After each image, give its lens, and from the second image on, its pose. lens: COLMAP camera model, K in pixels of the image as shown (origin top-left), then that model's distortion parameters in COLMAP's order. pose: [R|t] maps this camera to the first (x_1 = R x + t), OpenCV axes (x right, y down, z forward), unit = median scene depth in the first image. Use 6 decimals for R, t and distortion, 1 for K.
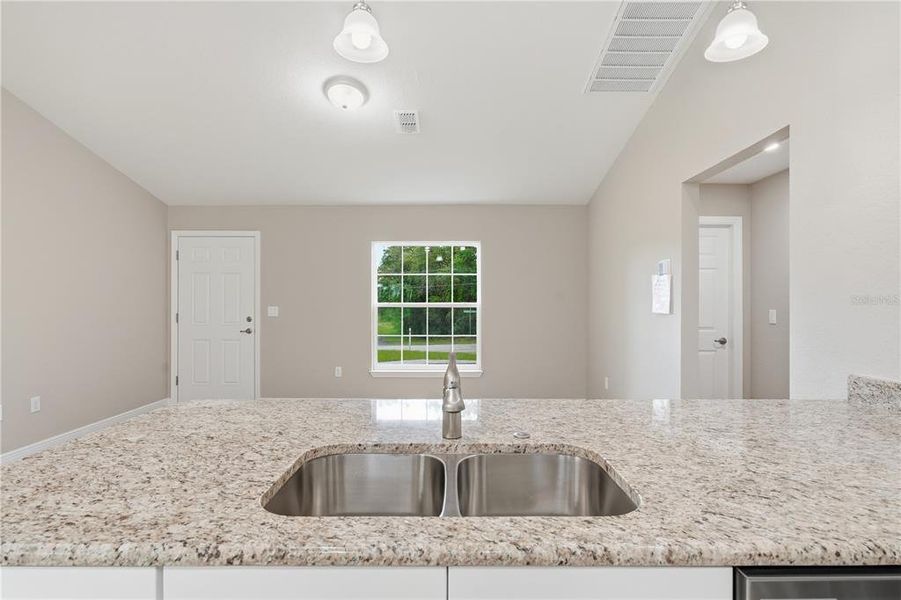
lens RADIAL K [[444.0, 0, 450.5], [0, 444.0, 300.0], [0, 0, 1]] dist [-0.000130, -0.000049]
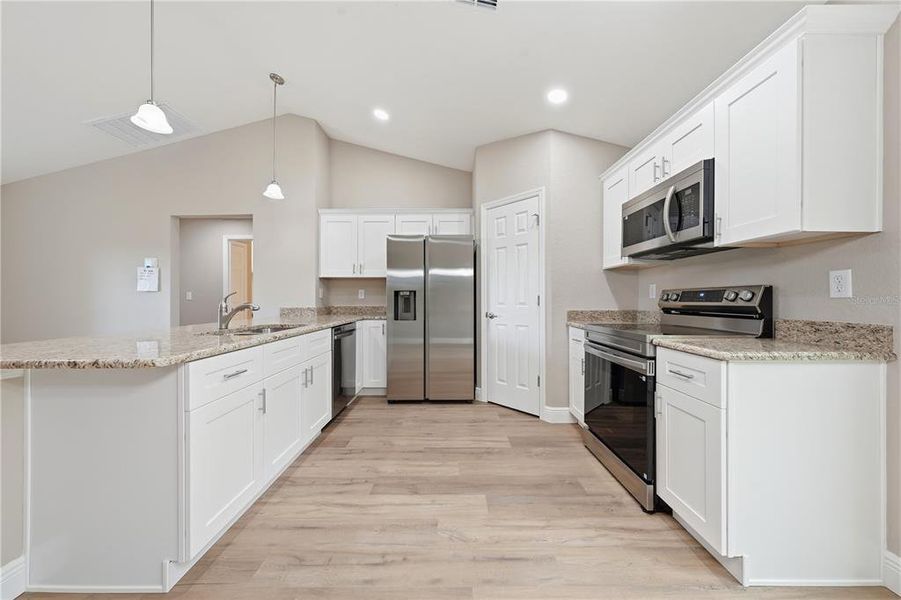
lens RADIAL K [[306.8, 0, 451.2], [0, 306.8, 298.7], [0, 0, 1]] dist [-0.000481, -0.000049]
pose [[-0.001591, -0.002270, 0.999996, -0.623540], [0.001109, 0.999997, 0.002272, 0.053927], [-0.999998, 0.001112, -0.001589, -0.084992]]
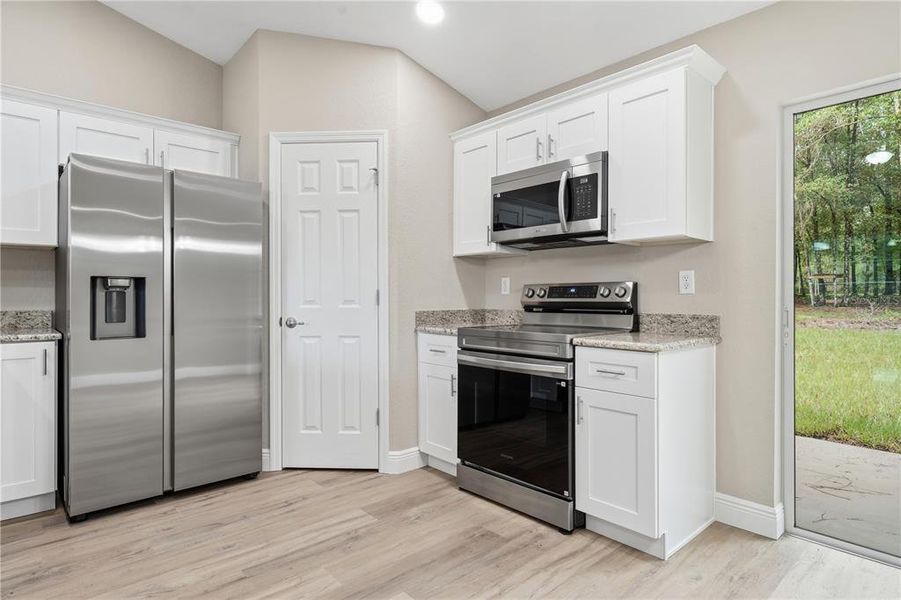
lens RADIAL K [[492.9, 0, 451.1], [0, 492.9, 295.1], [0, 0, 1]] dist [0.001975, 0.000072]
pose [[-0.672647, -0.001577, 0.739961, -0.546463], [-0.002209, 0.999998, 0.000124, 0.056957], [-0.739960, -0.001551, -0.672649, 0.184709]]
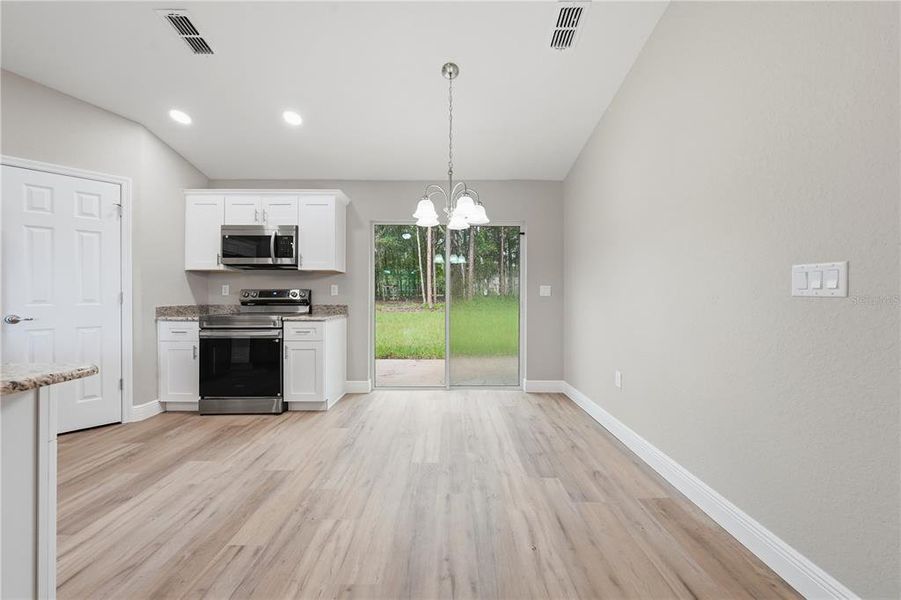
lens RADIAL K [[318.0, 0, 450.9], [0, 318.0, 296.0], [0, 0, 1]] dist [0.000171, 0.000043]
pose [[-0.999980, -0.003714, -0.005055, -0.621543], [-0.003713, 0.999993, -0.000240, 0.054941], [0.005056, -0.000222, -0.999987, 0.490080]]
